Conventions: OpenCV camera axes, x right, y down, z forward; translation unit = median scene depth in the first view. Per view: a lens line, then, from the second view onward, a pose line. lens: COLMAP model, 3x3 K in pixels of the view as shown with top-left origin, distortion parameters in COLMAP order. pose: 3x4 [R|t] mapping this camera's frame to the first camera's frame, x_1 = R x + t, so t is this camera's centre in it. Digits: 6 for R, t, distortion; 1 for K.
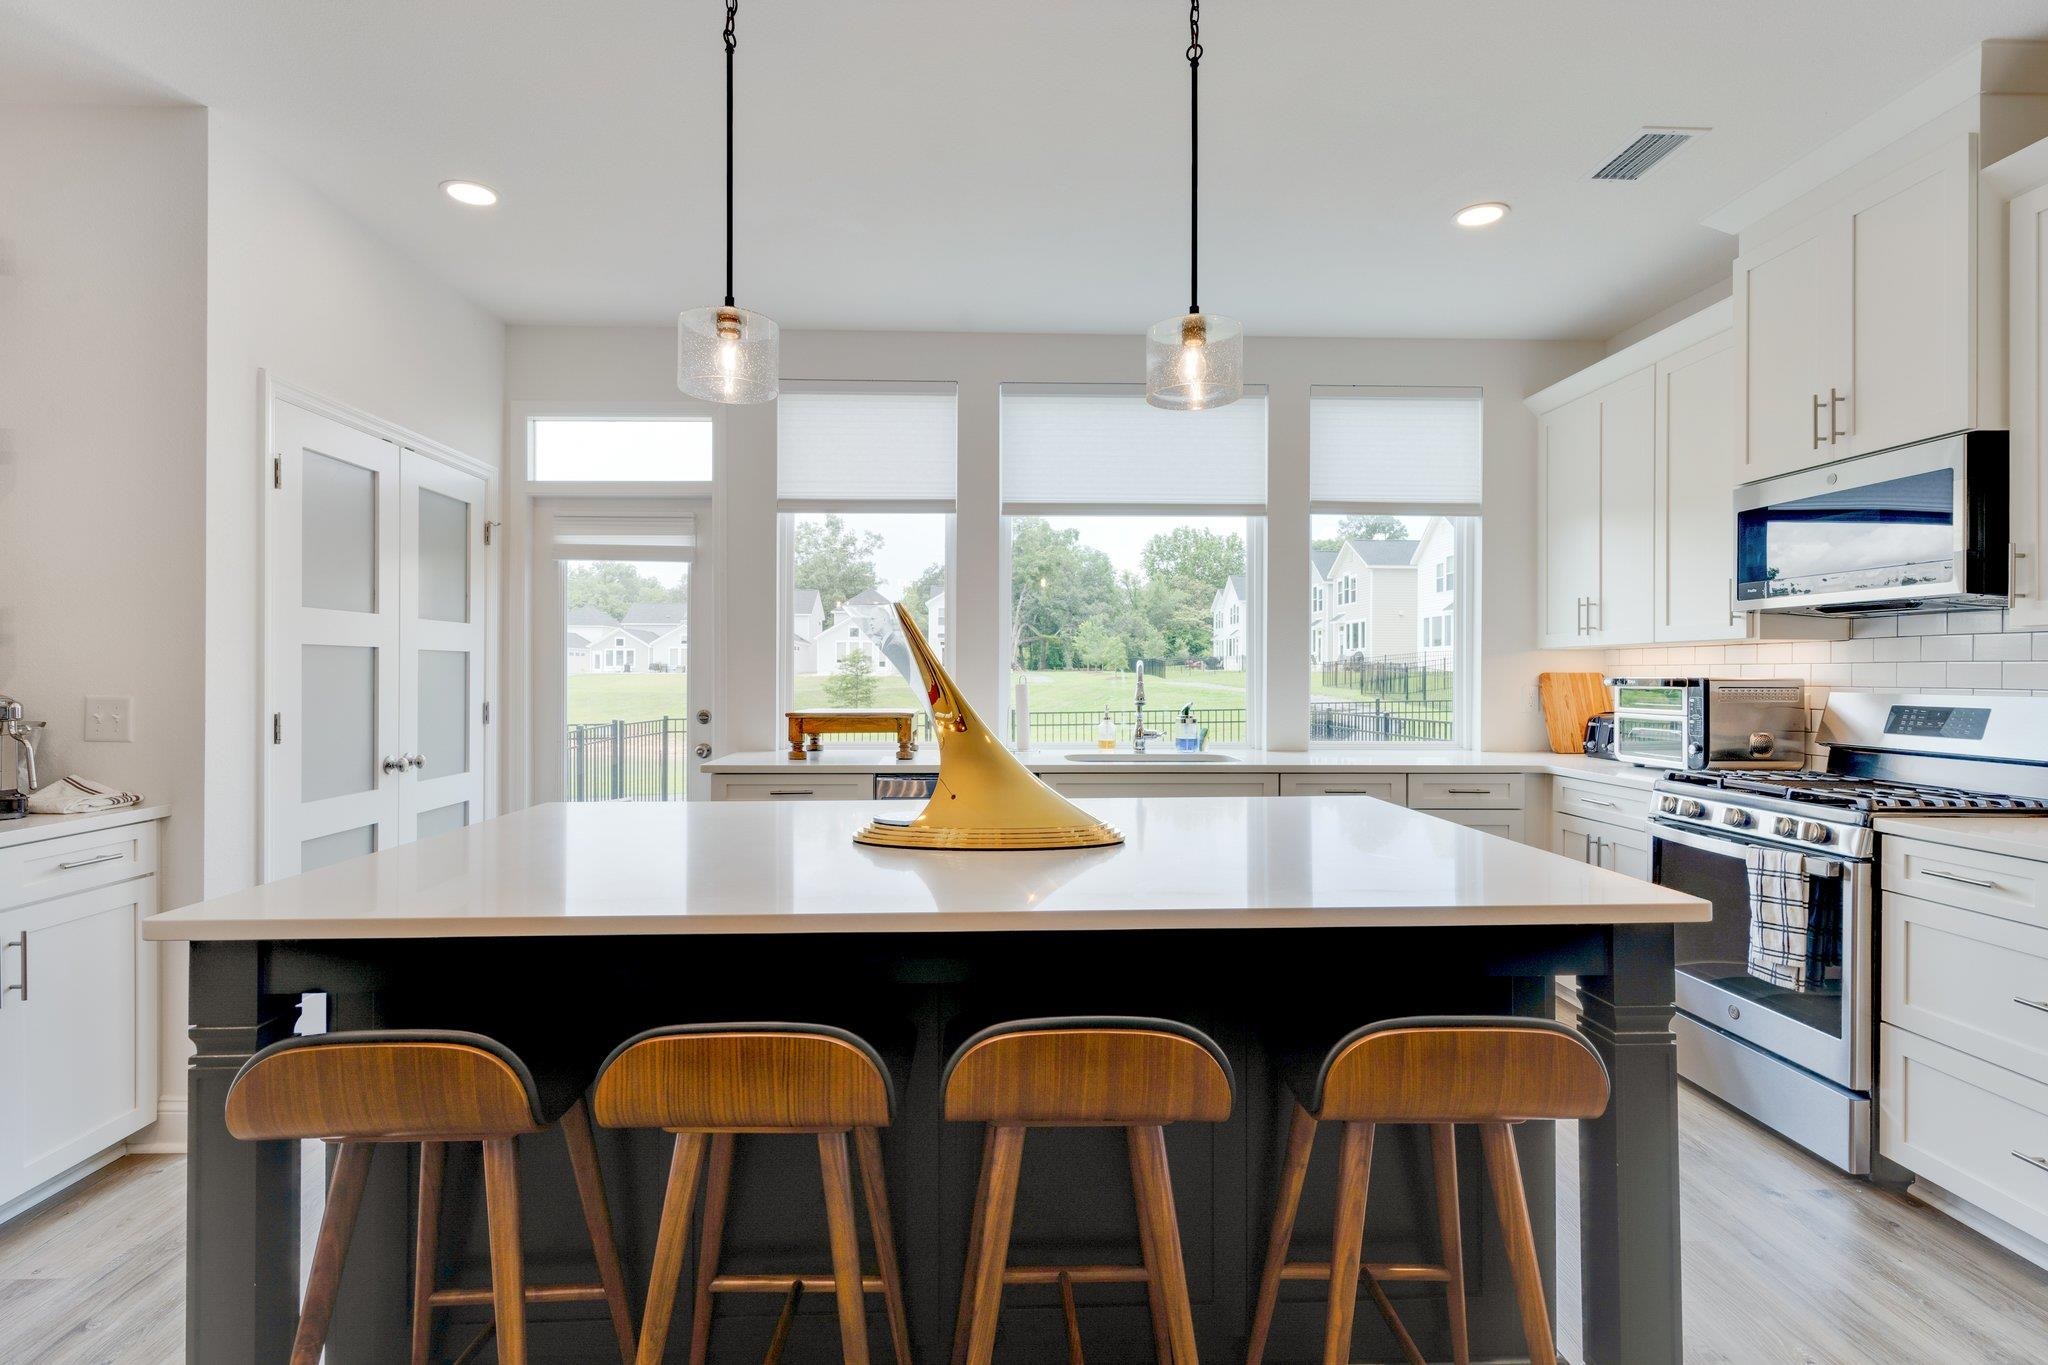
lens RADIAL K [[987.7, 0, 1020.6], [0, 987.7, 669.6], [0, 0, 1]] dist [0.001118, 0.000081]
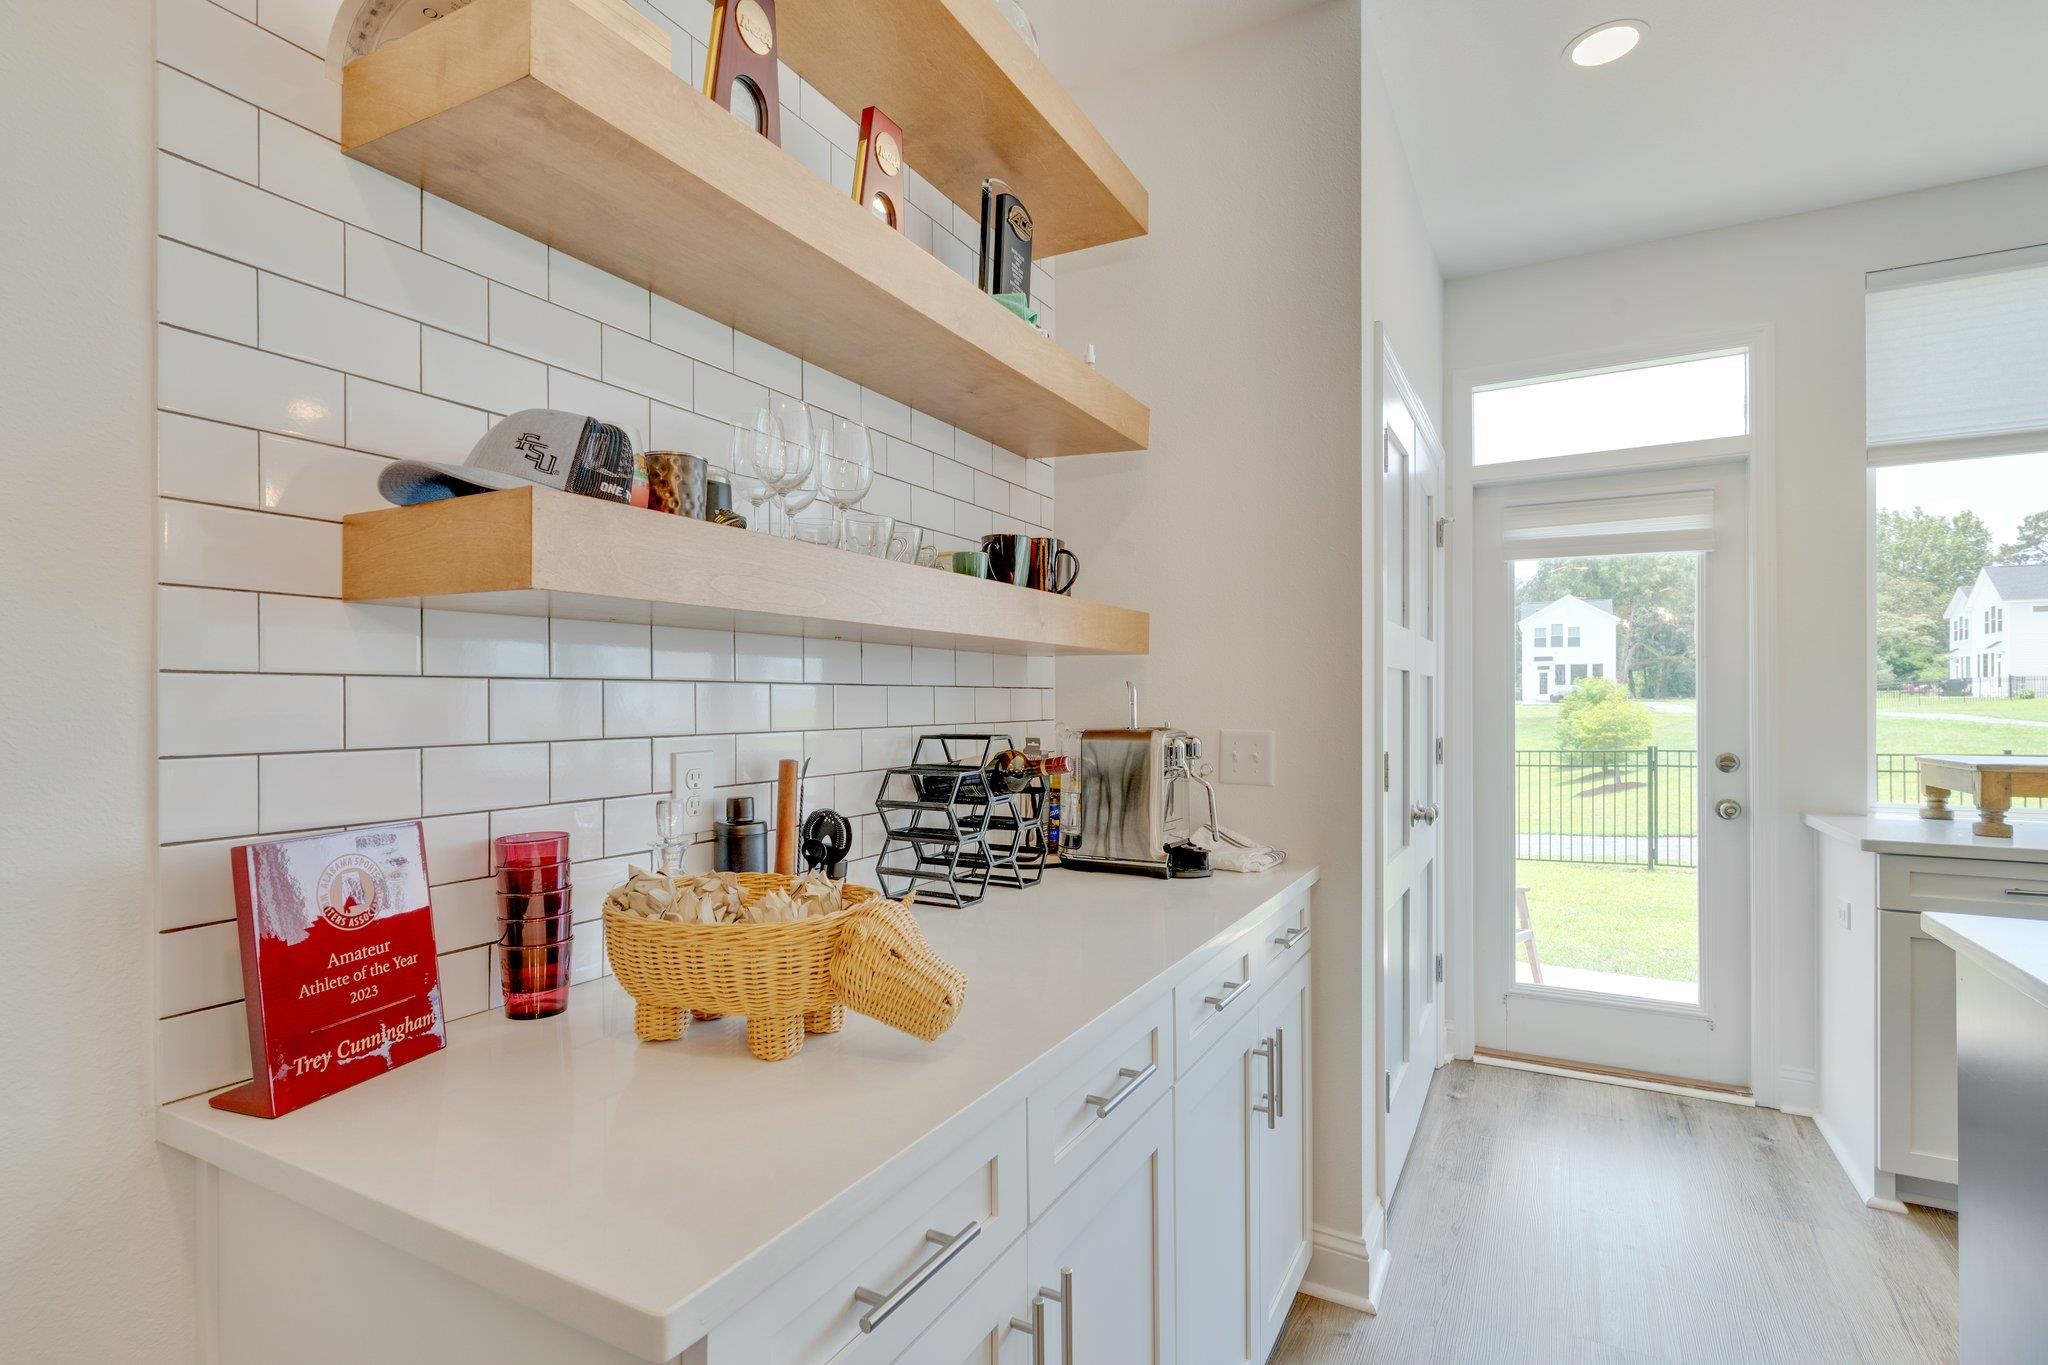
lens RADIAL K [[985.6, 0, 1009.7], [0, 985.6, 695.7], [0, 0, 1]] dist [0.001696, -0.000512]
pose [[0.851580, -0.004696, -0.524204, -0.406458], [0.003244, 0.999988, -0.003689, -0.000107], [0.524215, 0.001441, 0.851585, 0.111540]]
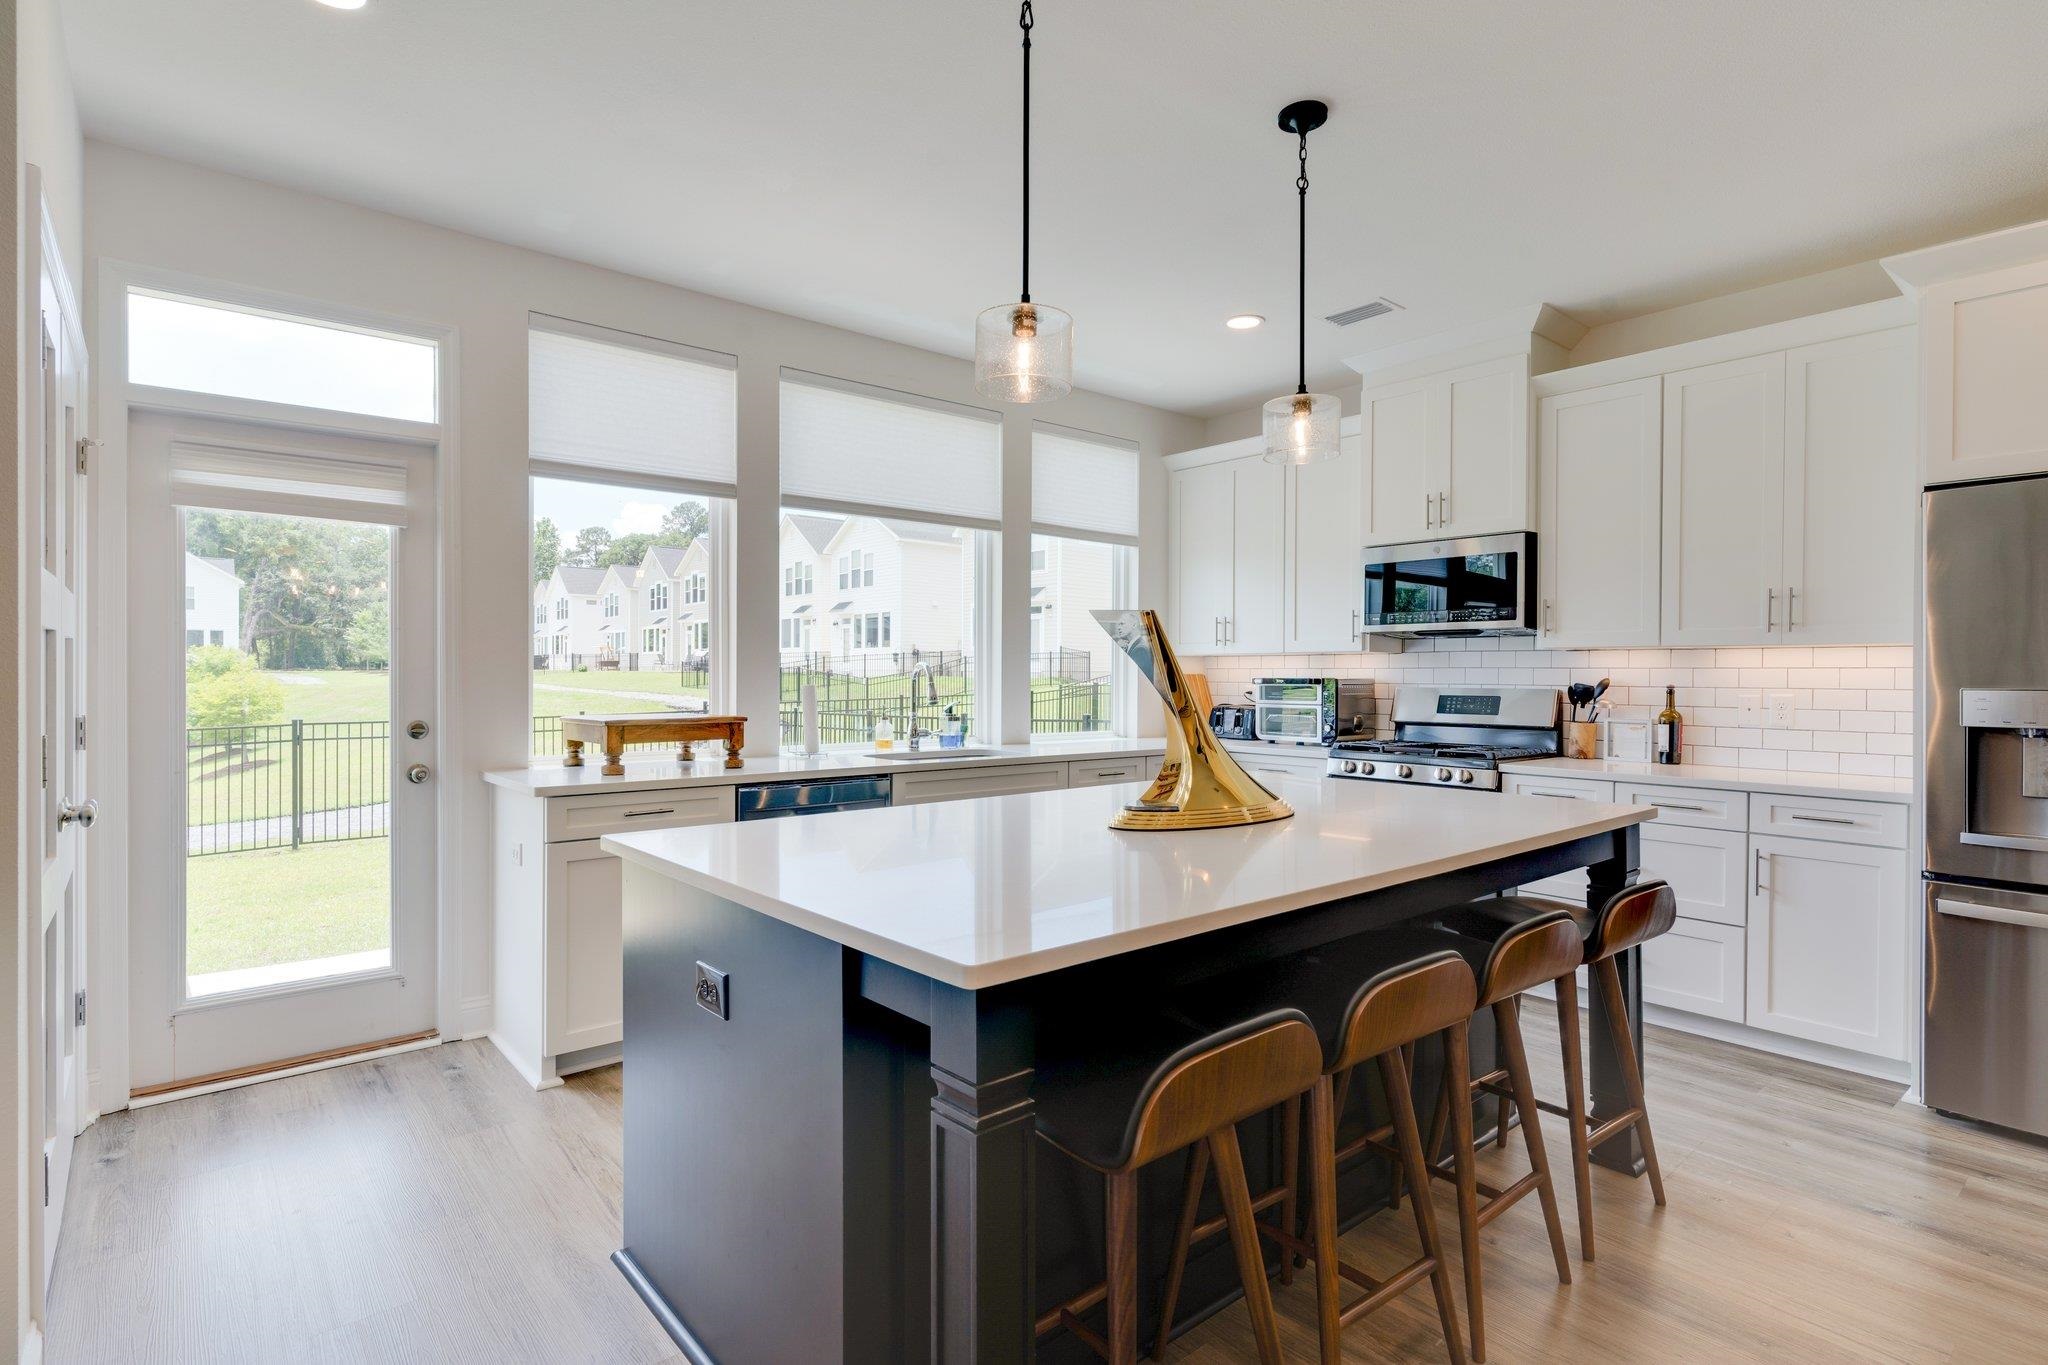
lens RADIAL K [[1012.1, 0, 1024.0], [0, 1012.1, 682.5], [0, 0, 1]] dist [-0.001708, -0.000550]
pose [[0.788783, -0.003138, 0.614663, -0.450647], [-0.004428, 0.999932, 0.010787, 0.000722], [-0.614655, -0.011230, 0.788716, 0.095525]]
